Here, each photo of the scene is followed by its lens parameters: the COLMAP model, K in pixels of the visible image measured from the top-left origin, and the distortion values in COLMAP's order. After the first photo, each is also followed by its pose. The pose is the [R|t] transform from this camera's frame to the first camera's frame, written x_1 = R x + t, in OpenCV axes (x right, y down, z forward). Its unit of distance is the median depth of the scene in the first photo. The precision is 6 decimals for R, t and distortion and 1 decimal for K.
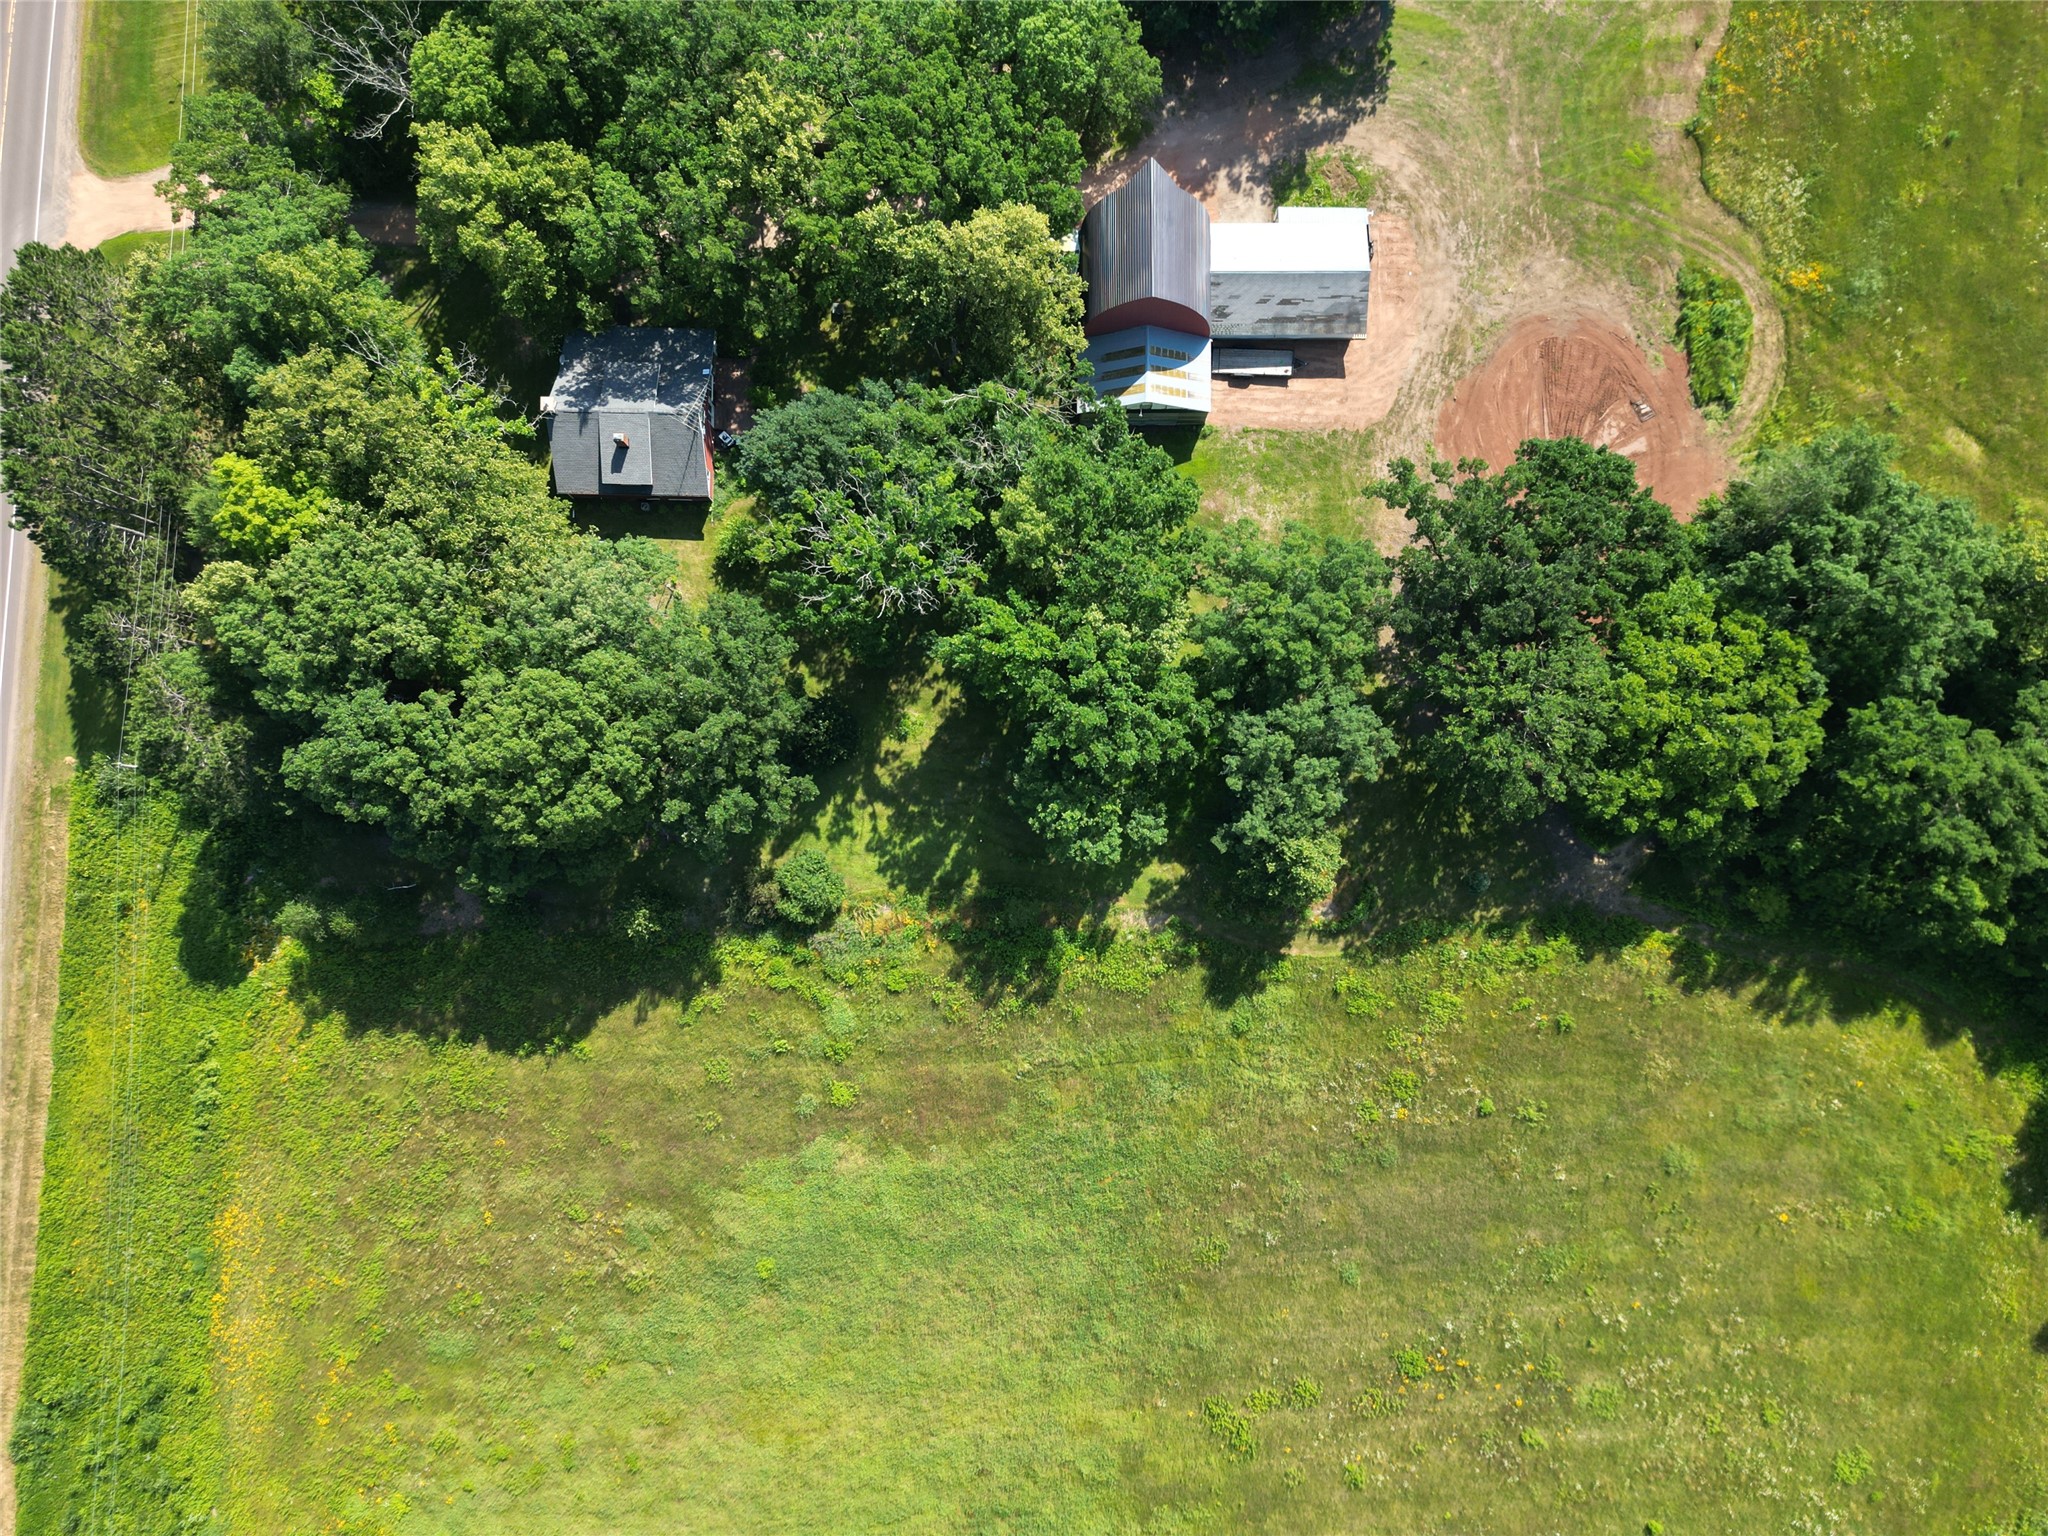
lens RADIAL K [[1441.9, 0, 1034.0], [0, 1441.9, 761.1], [0, 0, 1]] dist [0.071892, -0.070932]
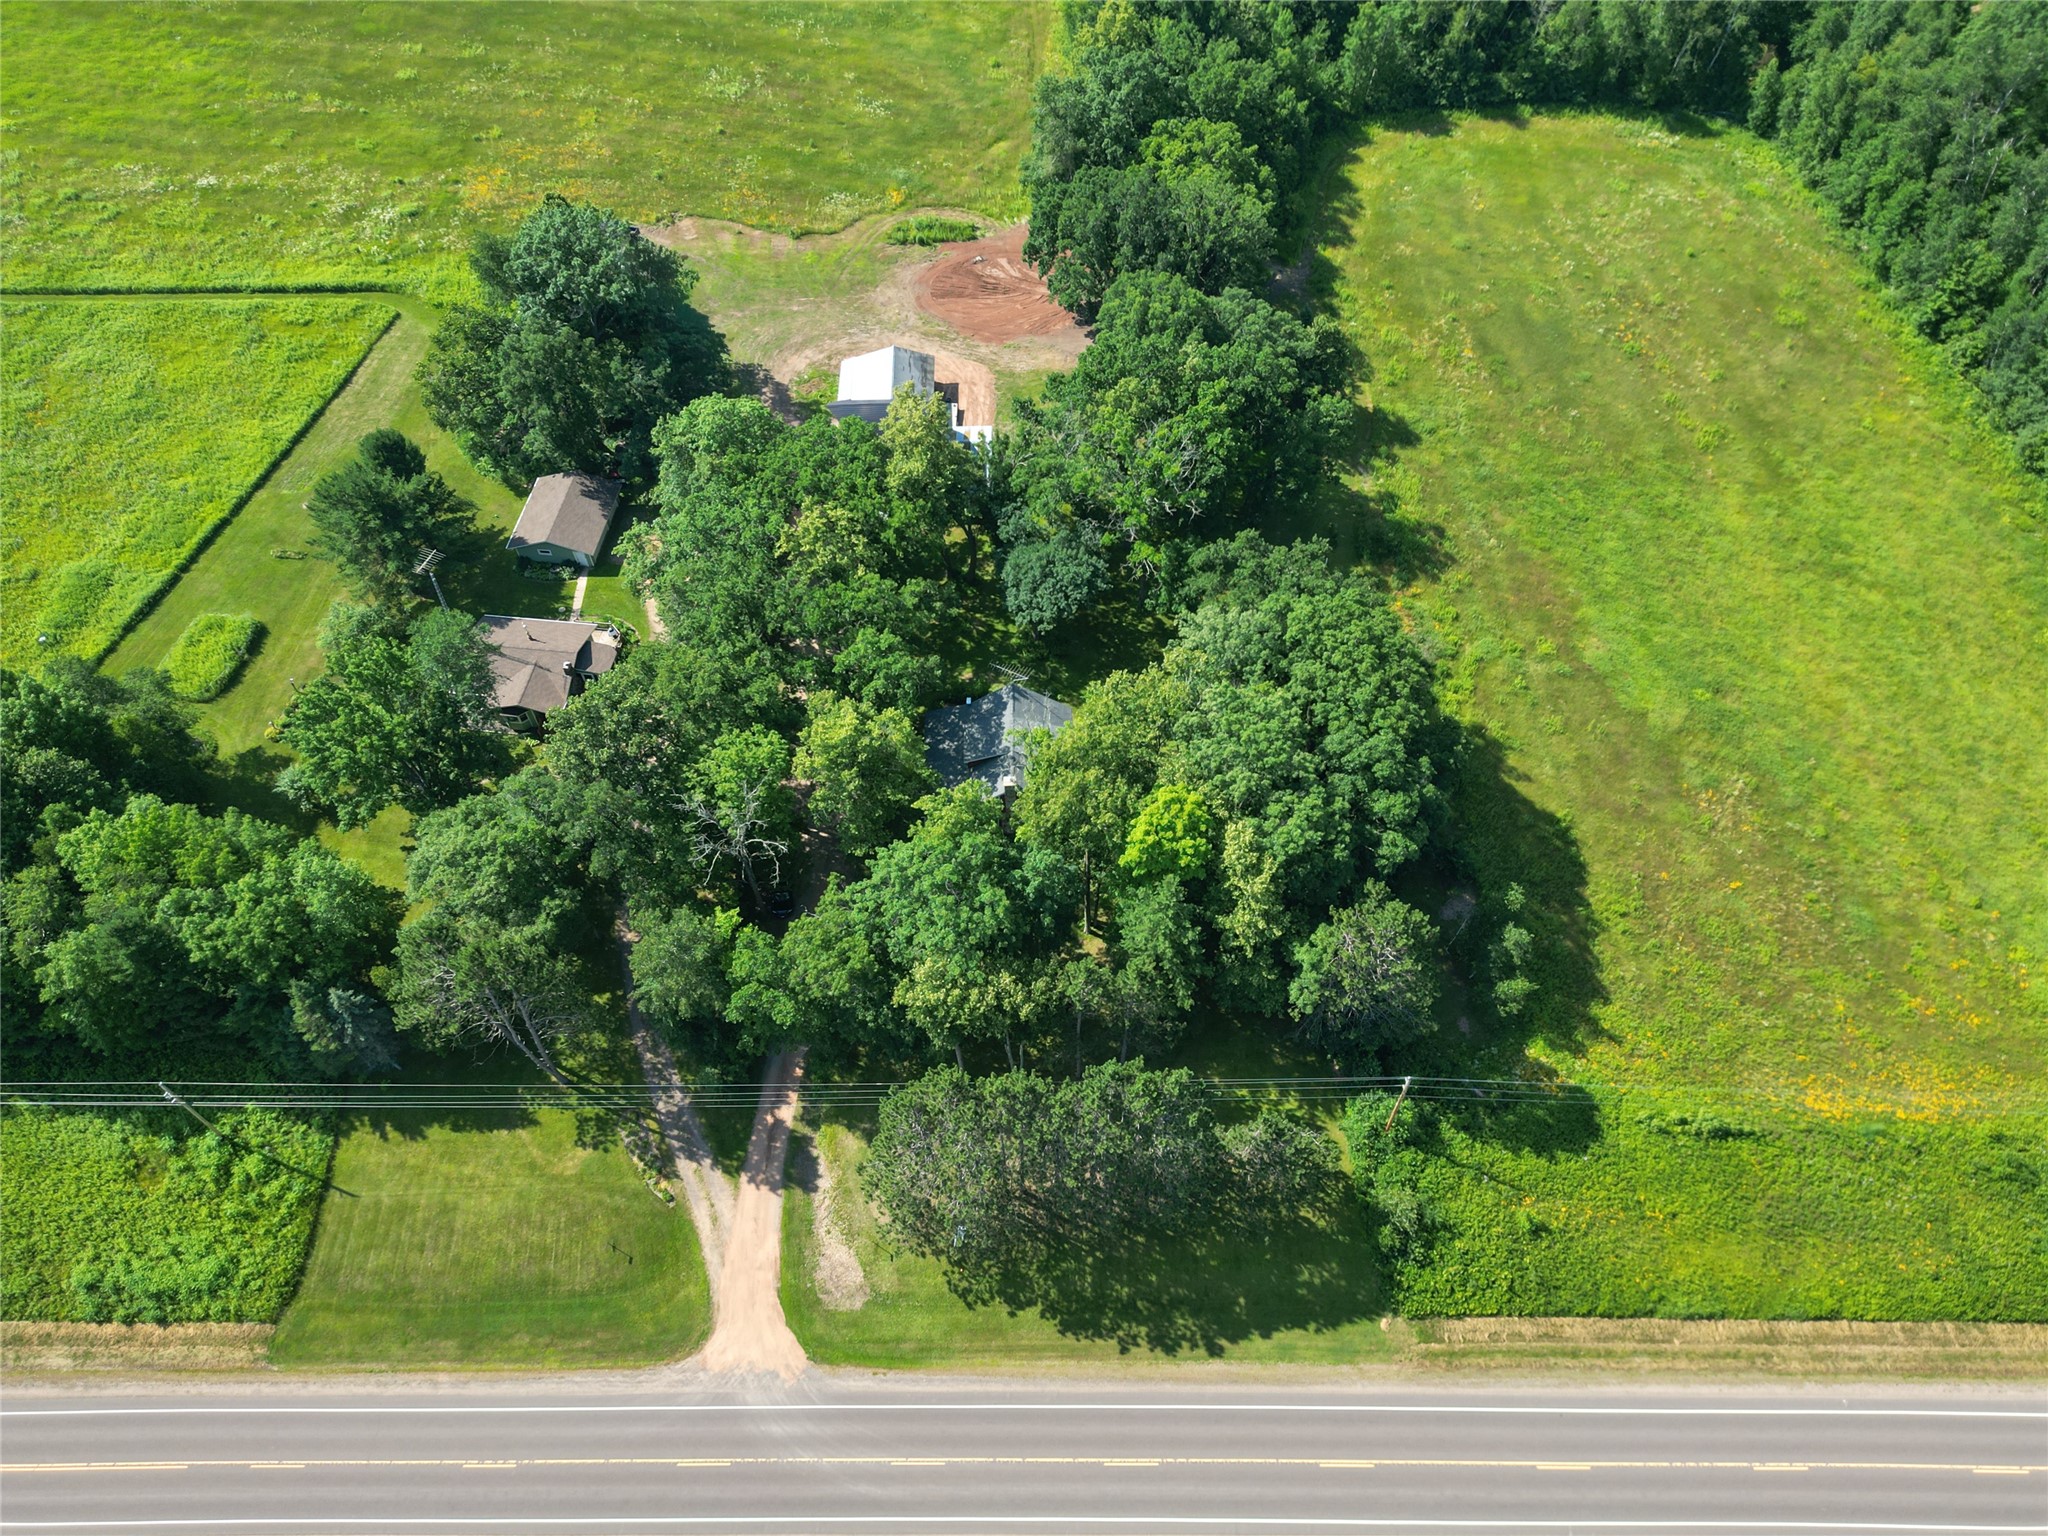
lens RADIAL K [[1441.9, 0, 1034.0], [0, 1441.9, 761.1], [0, 0, 1]] dist [0.071892, -0.070932]
pose [[-0.031373, -0.799021, 0.600484, -0.928242], [0.996982, 0.017667, 0.075597, -0.294073], [-0.071012, 0.601044, 0.796055, 0.103885]]
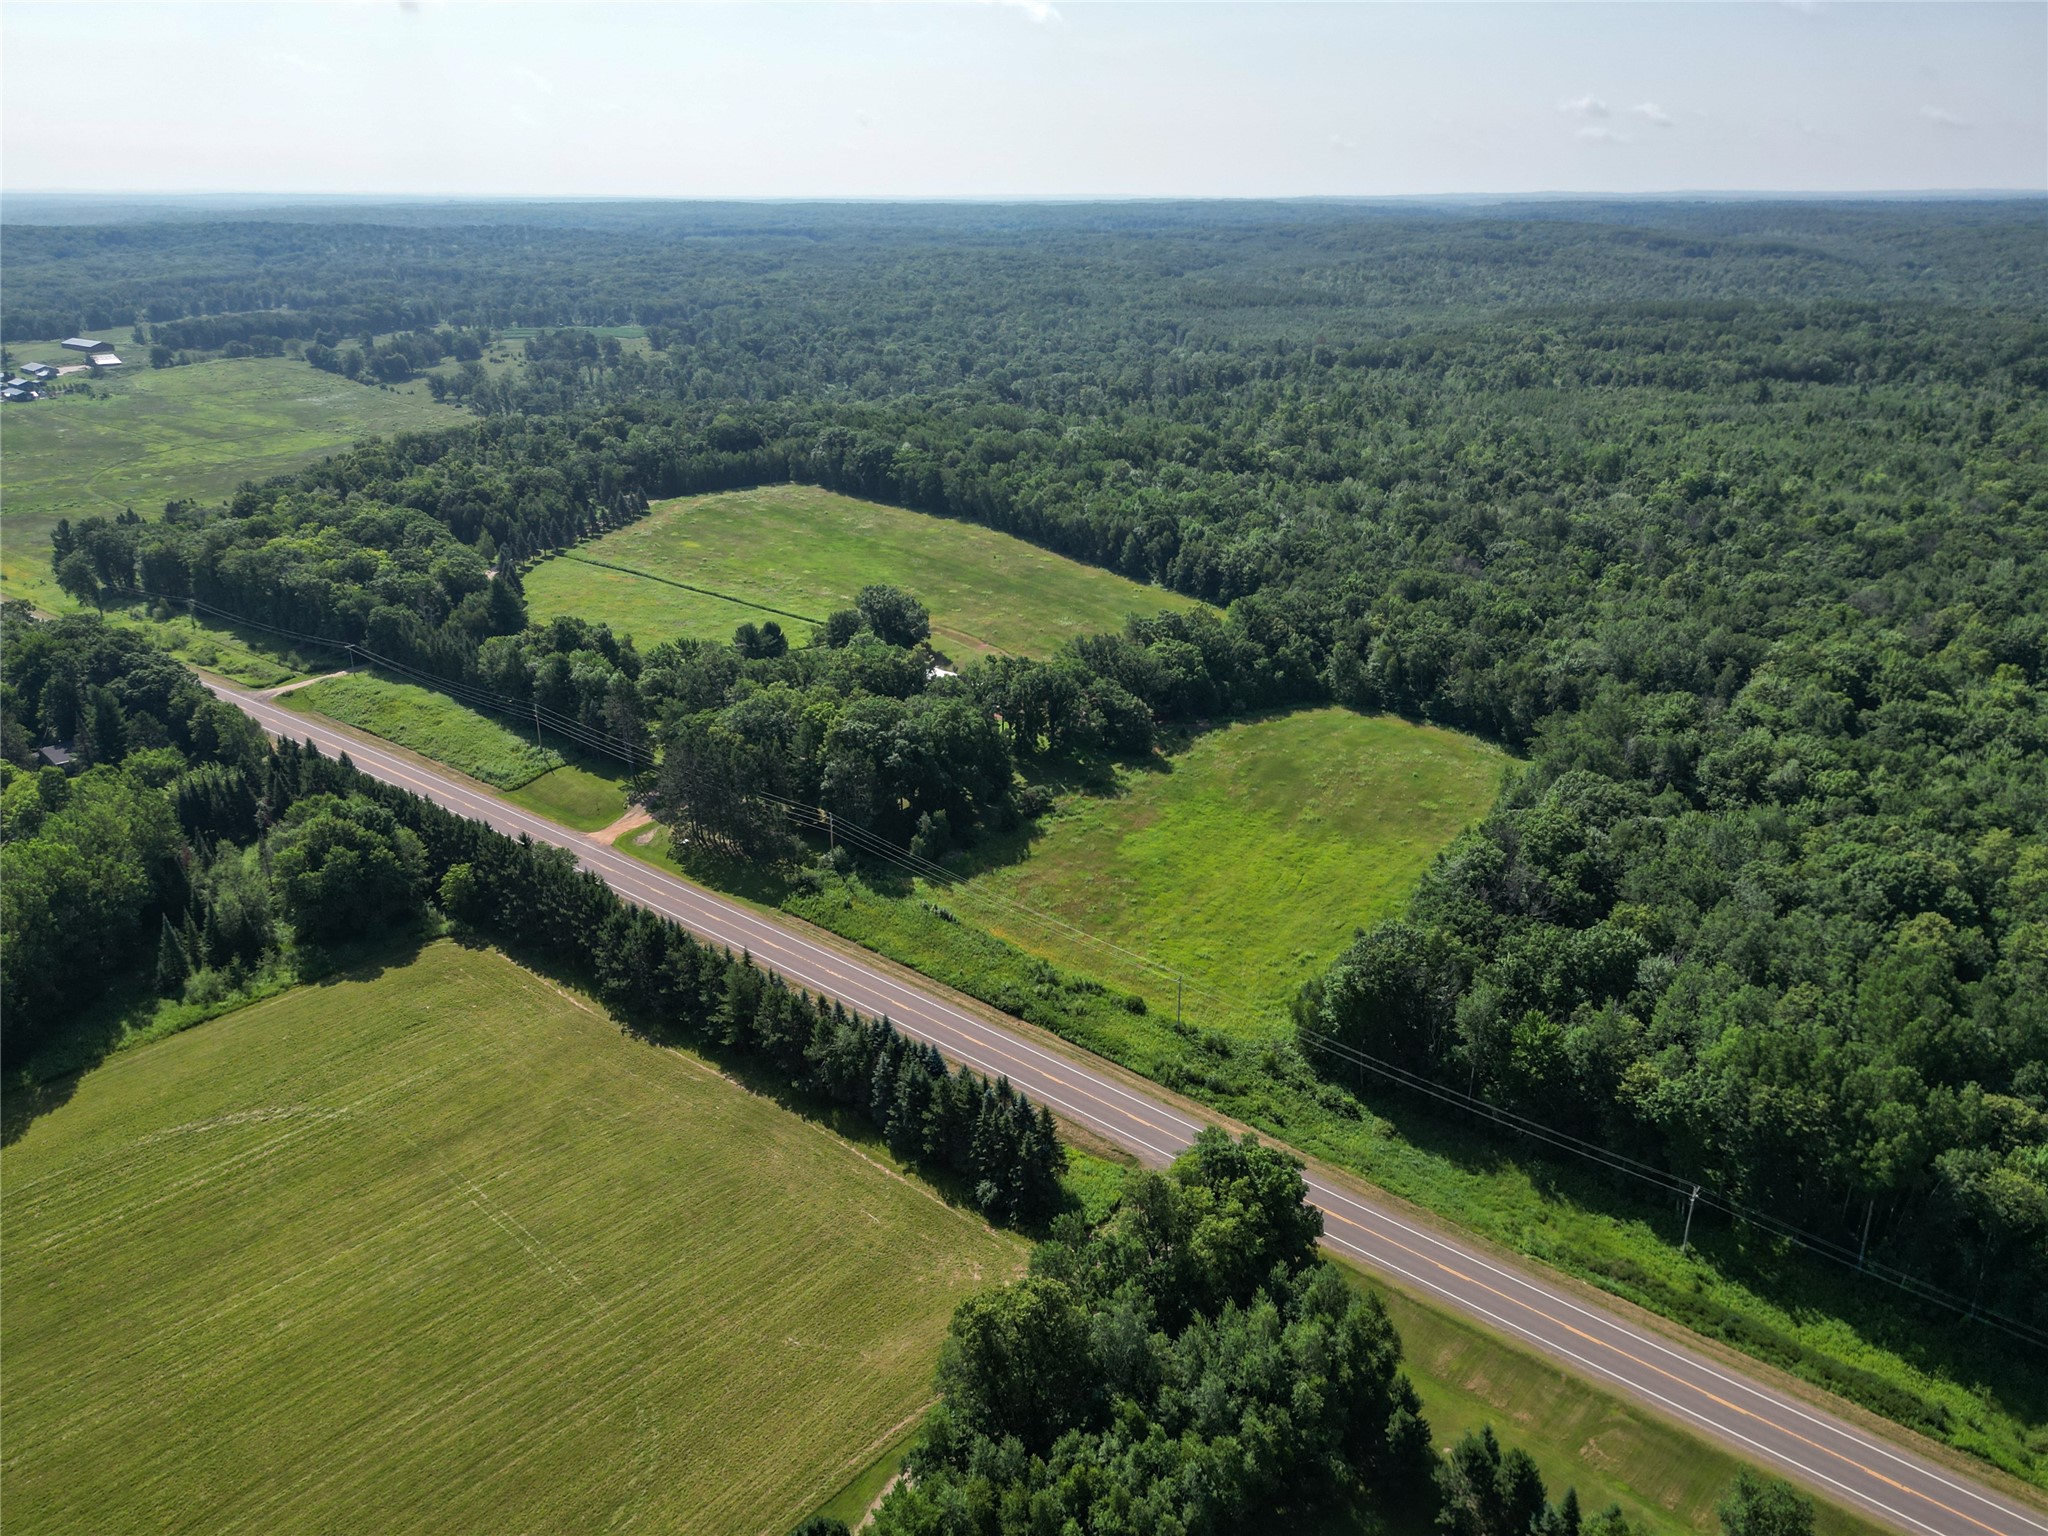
lens RADIAL K [[1471.7, 0, 1032.8], [0, 1471.7, 766.8], [0, 0, 1]] dist [0.069270, -0.080456]
pose [[0.609458, -0.276792, 0.742932, -1.981965], [0.788929, 0.304440, -0.533767, 1.383829], [-0.078435, 0.911429, 0.403913, -0.066358]]
